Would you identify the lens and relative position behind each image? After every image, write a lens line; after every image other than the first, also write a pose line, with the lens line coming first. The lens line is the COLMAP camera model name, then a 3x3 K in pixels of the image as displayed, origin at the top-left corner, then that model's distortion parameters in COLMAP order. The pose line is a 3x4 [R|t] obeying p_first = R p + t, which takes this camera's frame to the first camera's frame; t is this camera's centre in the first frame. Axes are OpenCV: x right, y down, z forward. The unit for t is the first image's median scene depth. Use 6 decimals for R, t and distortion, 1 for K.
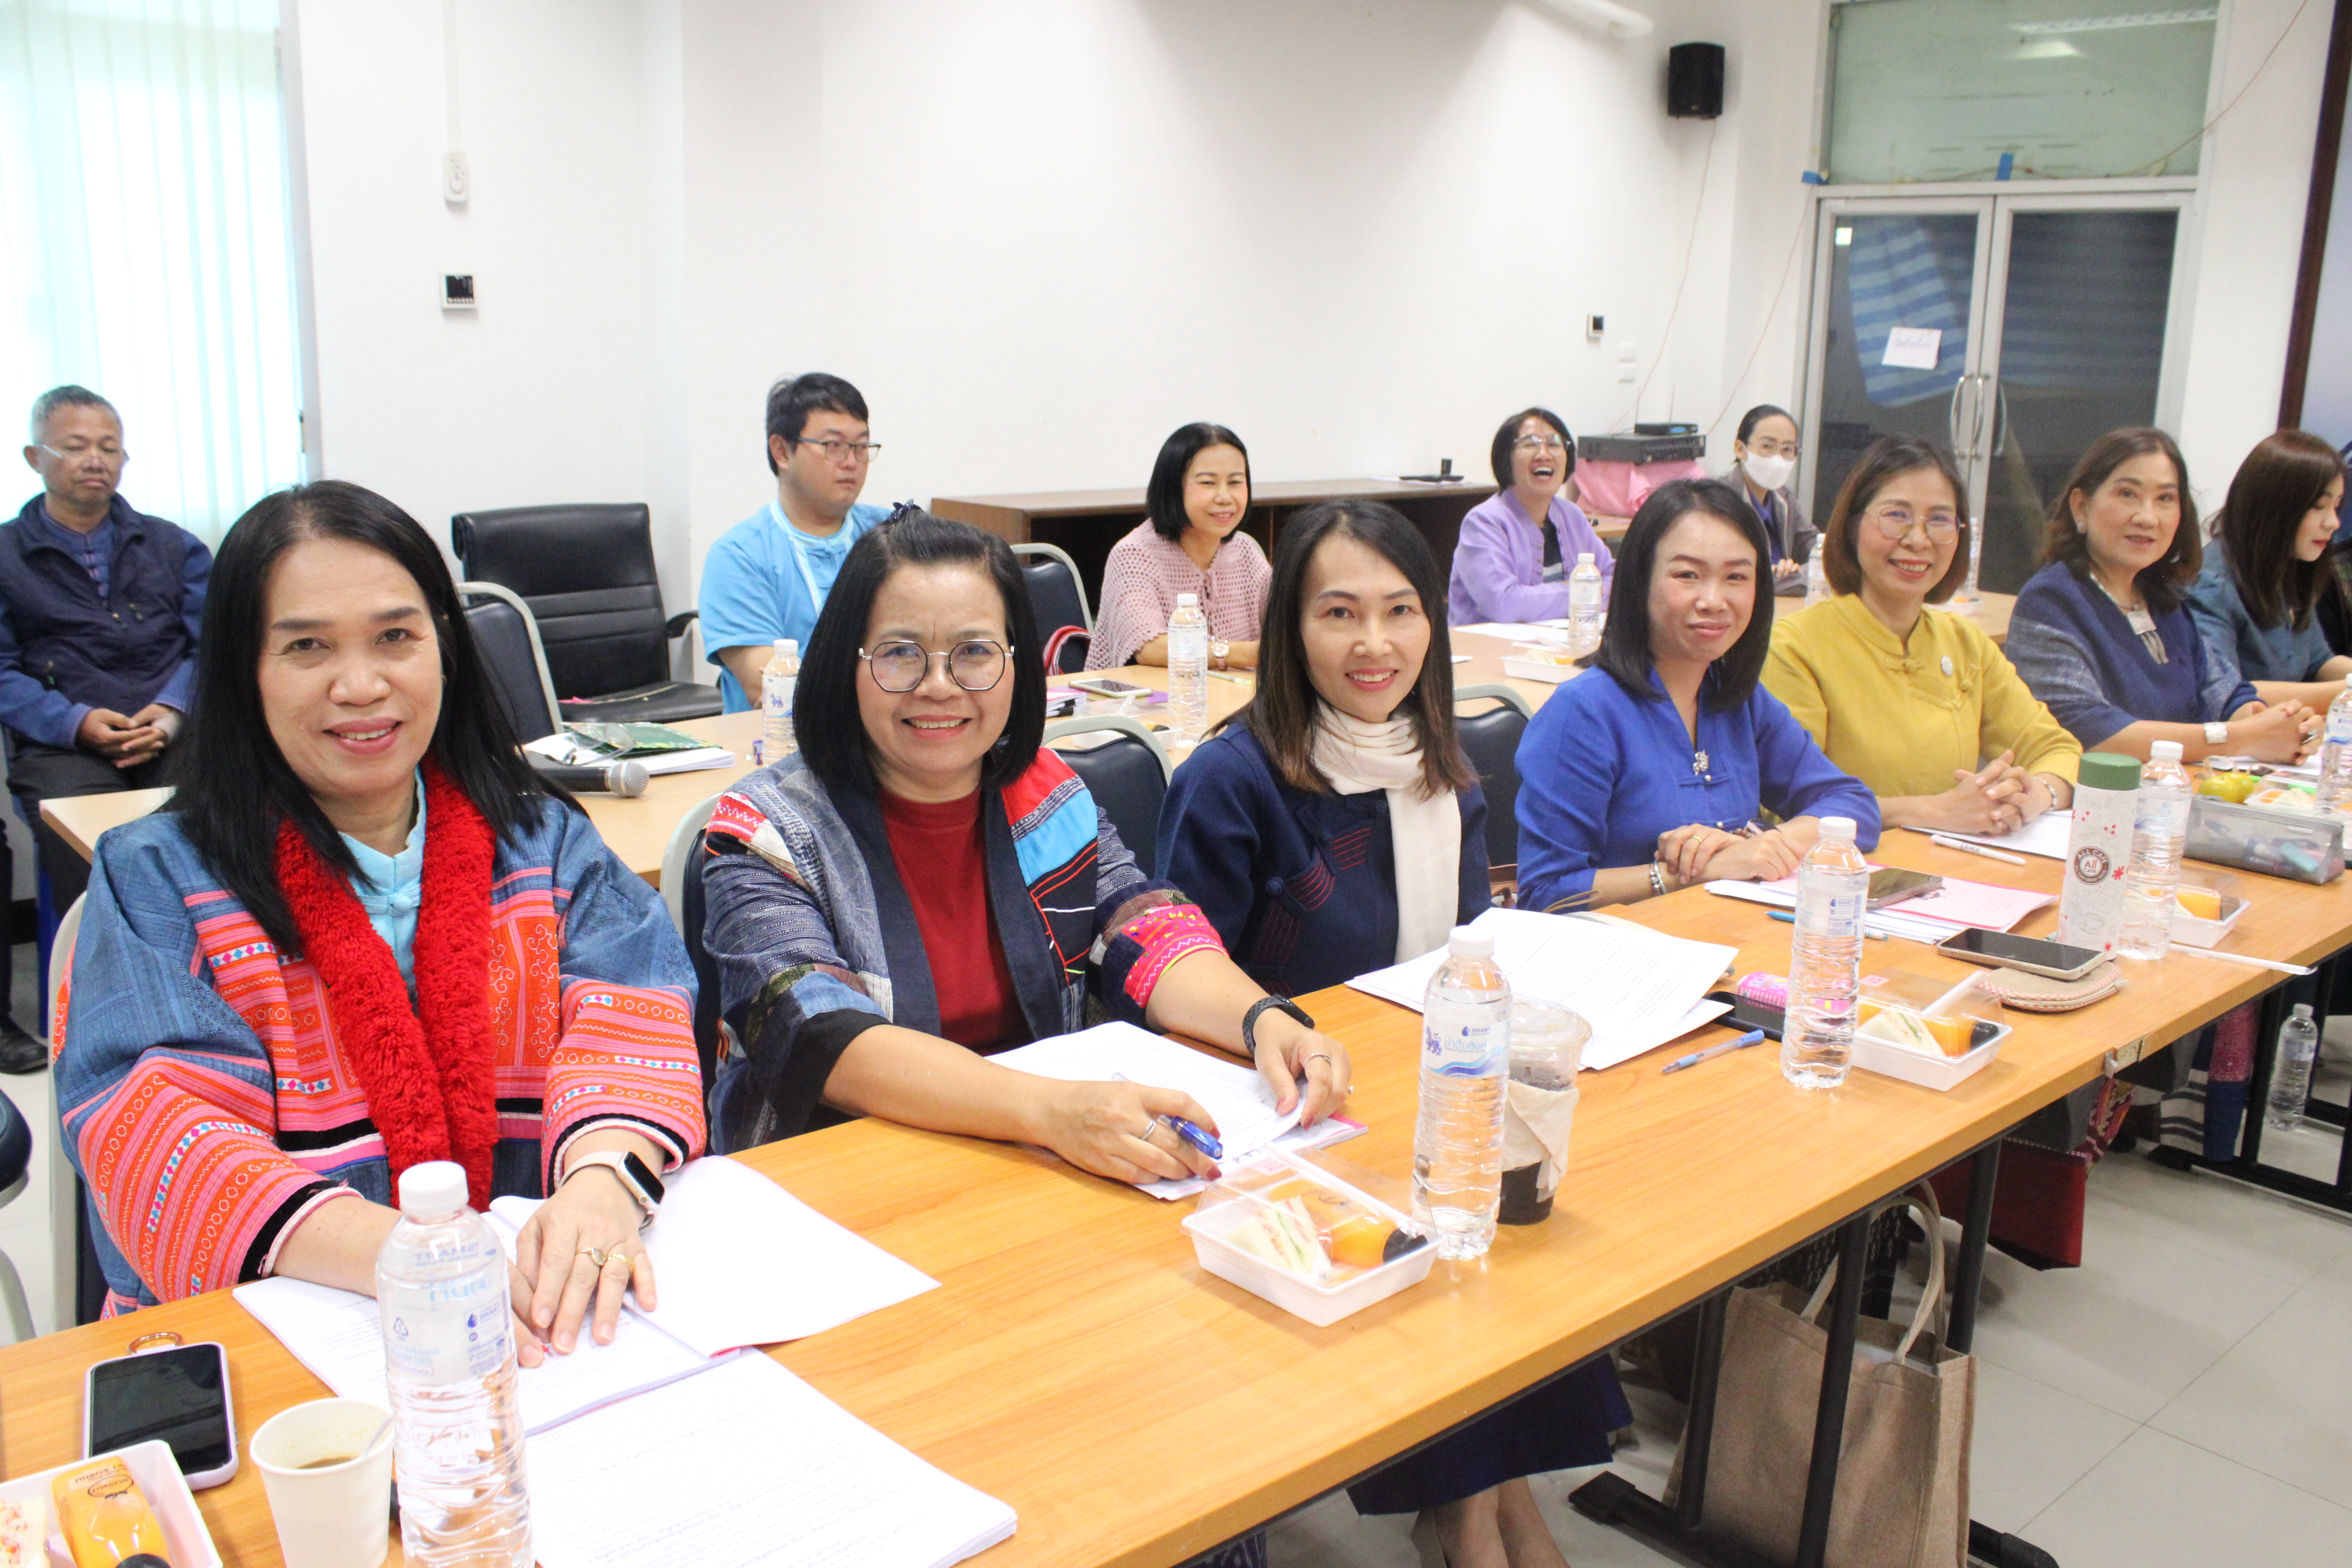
lens RADIAL K [[1959.2, 0, 1176.0], [0, 1959.2, 784.0], [0, 0, 1]] dist [-0.161899, 0.134554]
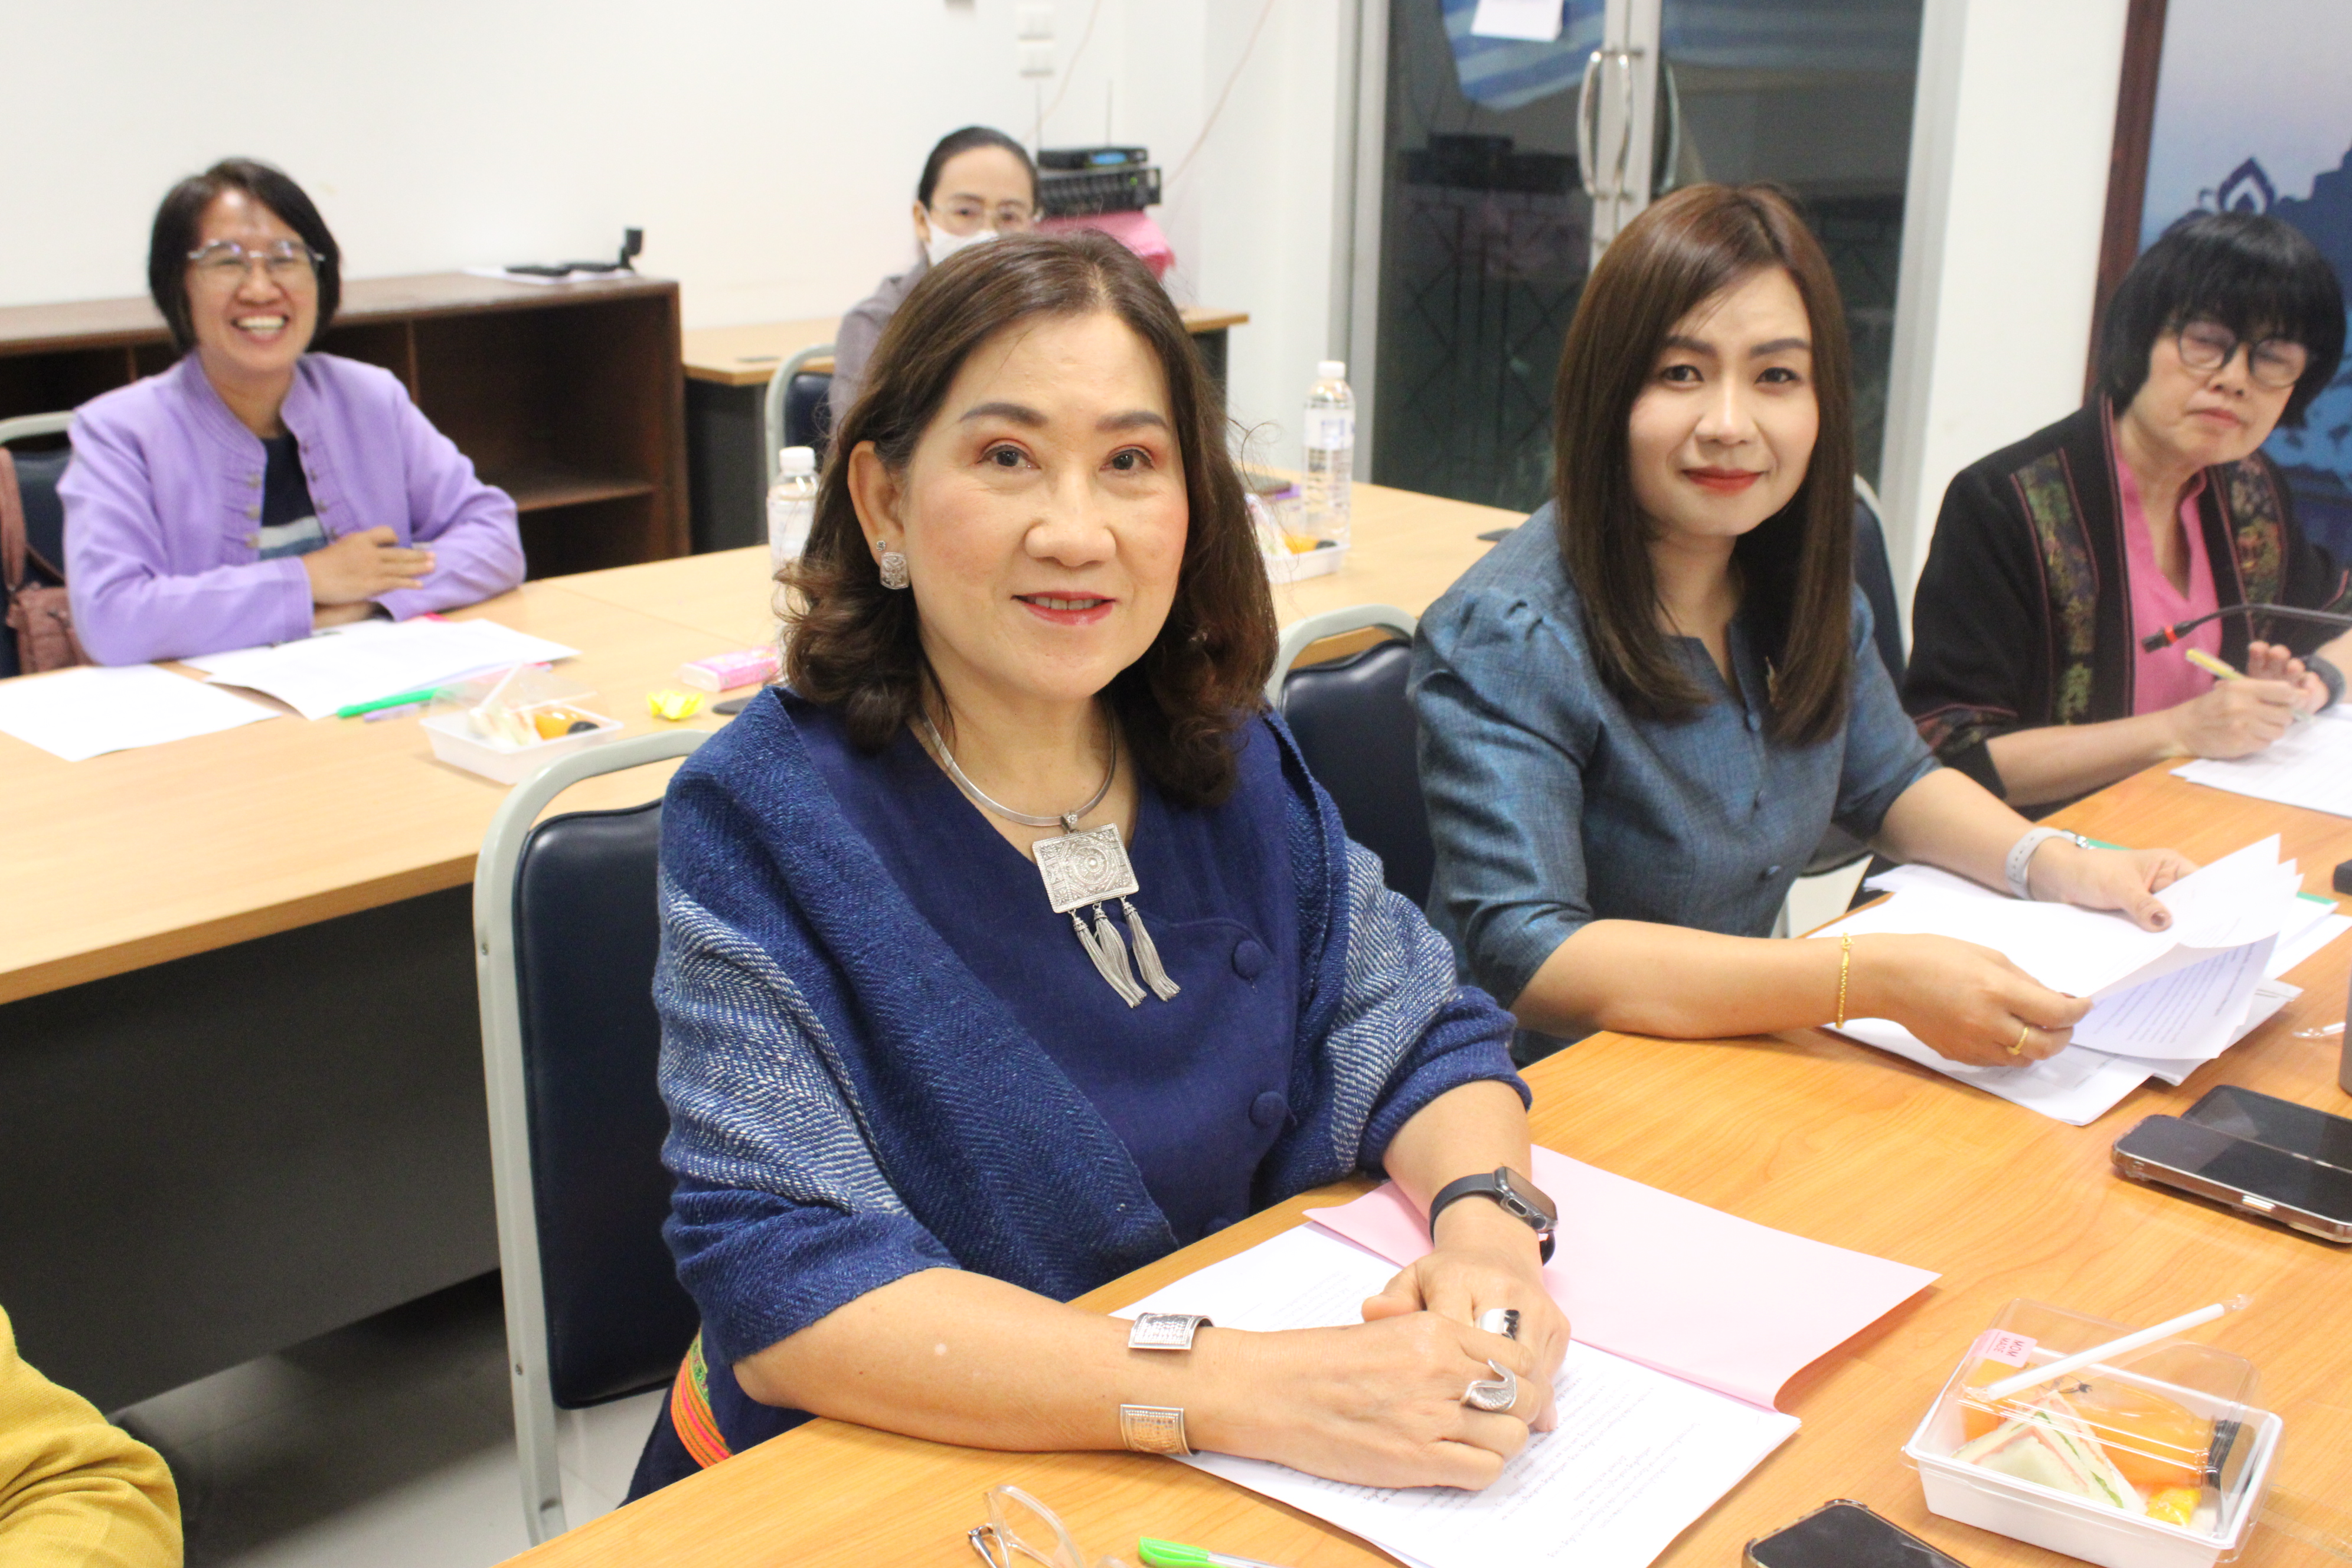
lens RADIAL K [[2476.5, 0, 1176.0], [0, 2476.5, 784.0], [0, 0, 1]] dist [-0.093015, 0.166796]
pose [[0.996811, -0.028691, 0.074467, 0.227496], [0.022470, 0.996290, 0.083070, -0.061305], [-0.076574, -0.081132, 0.993757, 0.266848]]
